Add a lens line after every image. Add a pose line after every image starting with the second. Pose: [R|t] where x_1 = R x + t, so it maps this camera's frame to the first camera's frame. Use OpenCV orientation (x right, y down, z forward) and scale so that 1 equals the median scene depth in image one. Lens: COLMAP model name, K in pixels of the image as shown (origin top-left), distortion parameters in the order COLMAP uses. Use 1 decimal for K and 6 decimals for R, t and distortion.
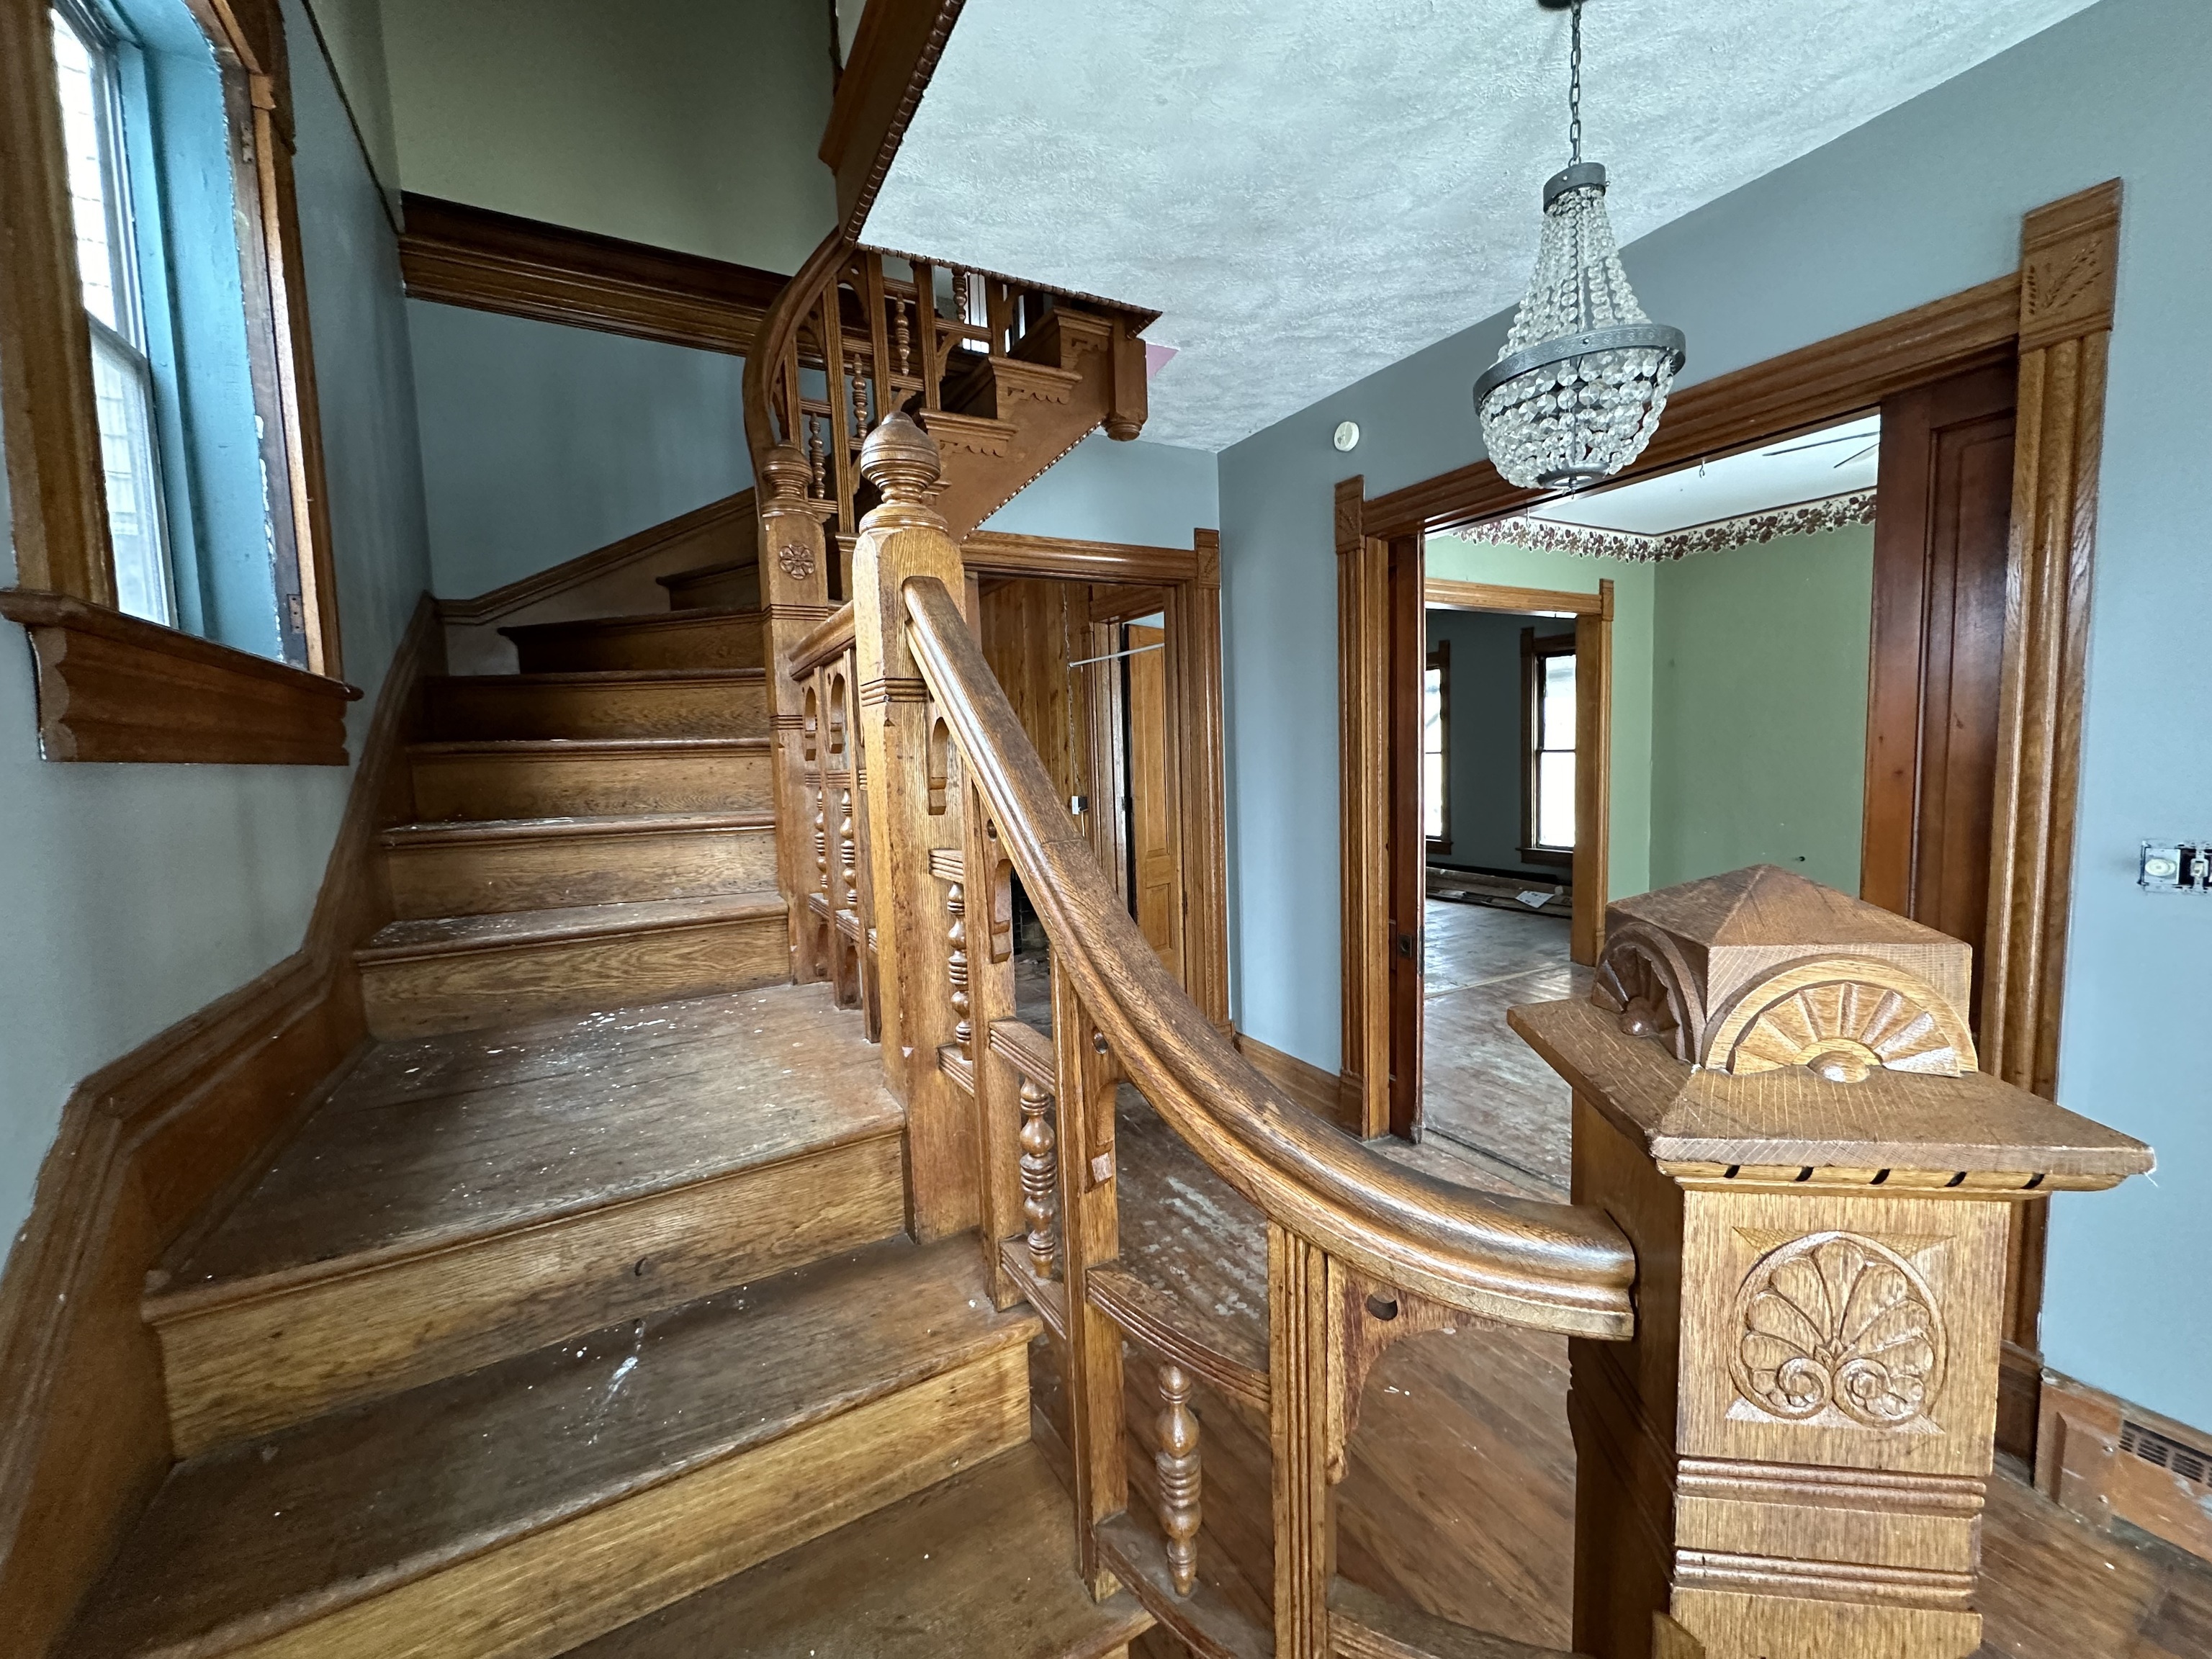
lens RADIAL K [[873.0, 0, 1103.3], [0, 873.0, 826.0], [0, 0, 1]] dist [-0.004517, 0.001101]
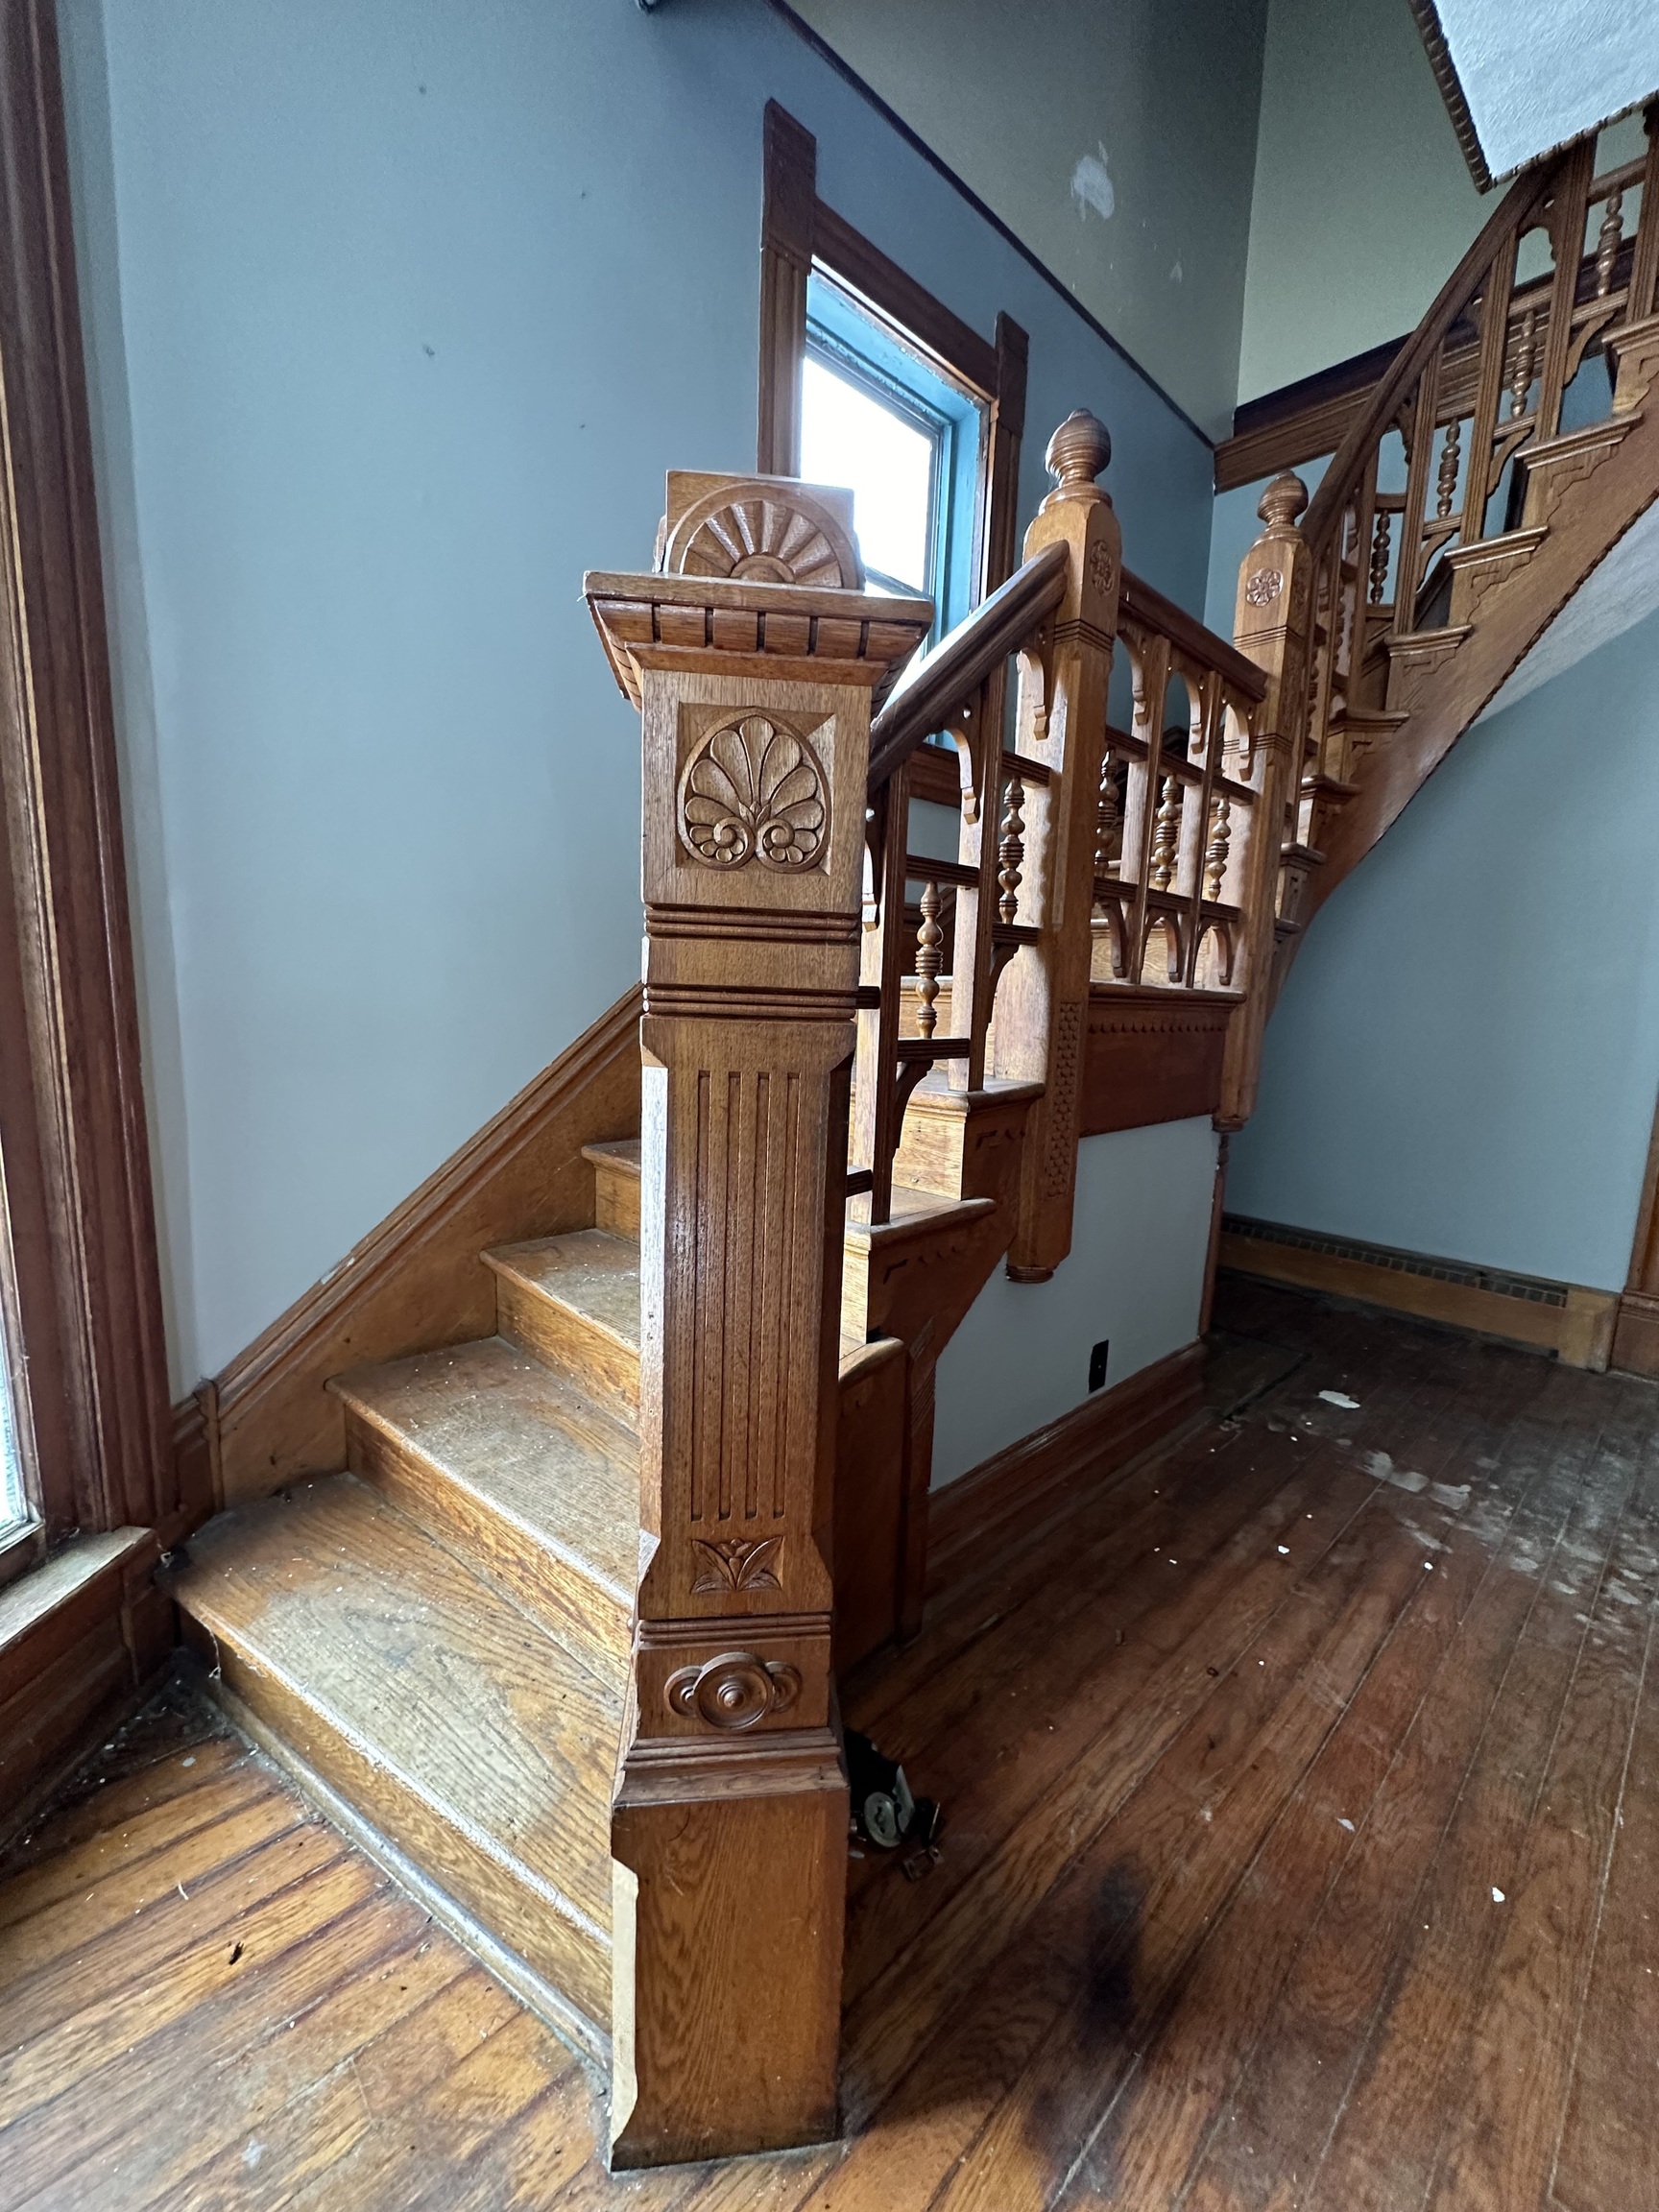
lens RADIAL K [[873.0, 0, 837.3], [0, 873.0, 1104.9], [0, 0, 1]] dist [-0.004517, 0.001101]
pose [[0.246794, 0.179639, -0.952272, 0.384635], [-0.128097, 0.980093, 0.151689, 0.133817], [0.960564, 0.084547, 0.264892, 0.153883]]
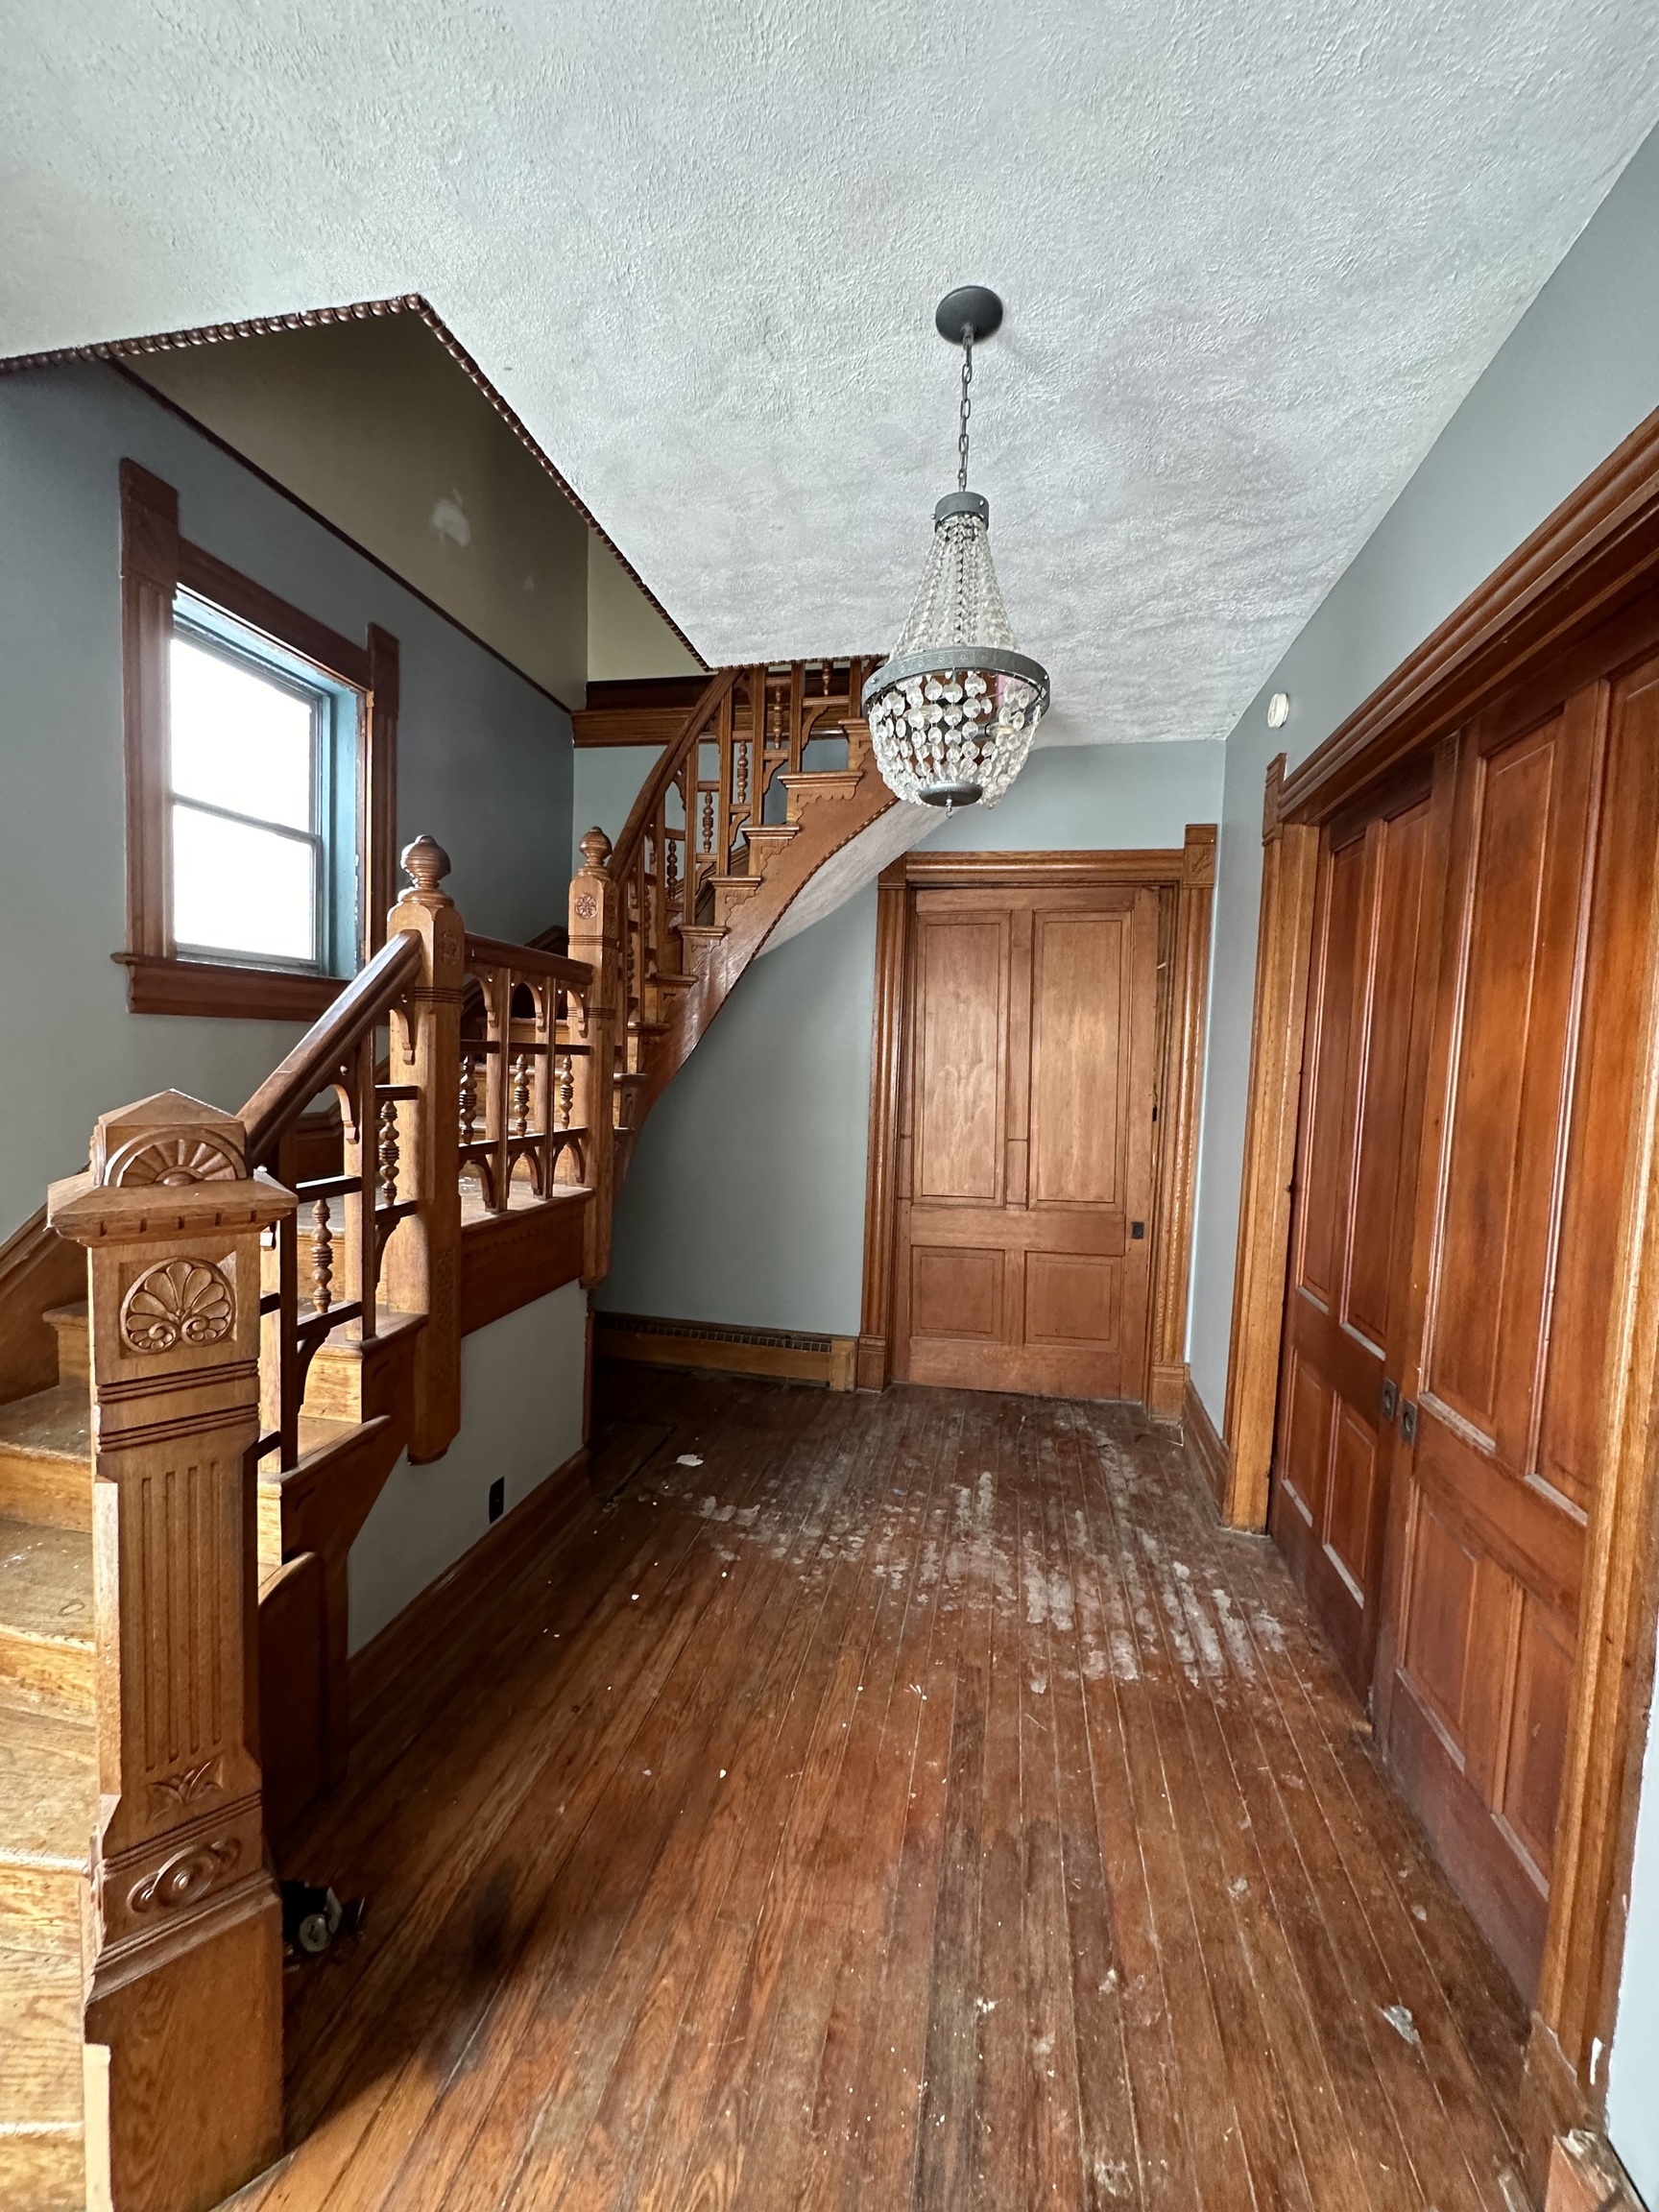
lens RADIAL K [[873.0, 0, 825.9], [0, 873.0, 1104.2], [0, 0, 1]] dist [-0.004517, 0.001101]
pose [[0.750026, 0.105202, -0.652988, 0.581415], [-0.119245, 0.992600, 0.022951, -0.027280], [0.650570, 0.060651, 0.757021, 0.082662]]
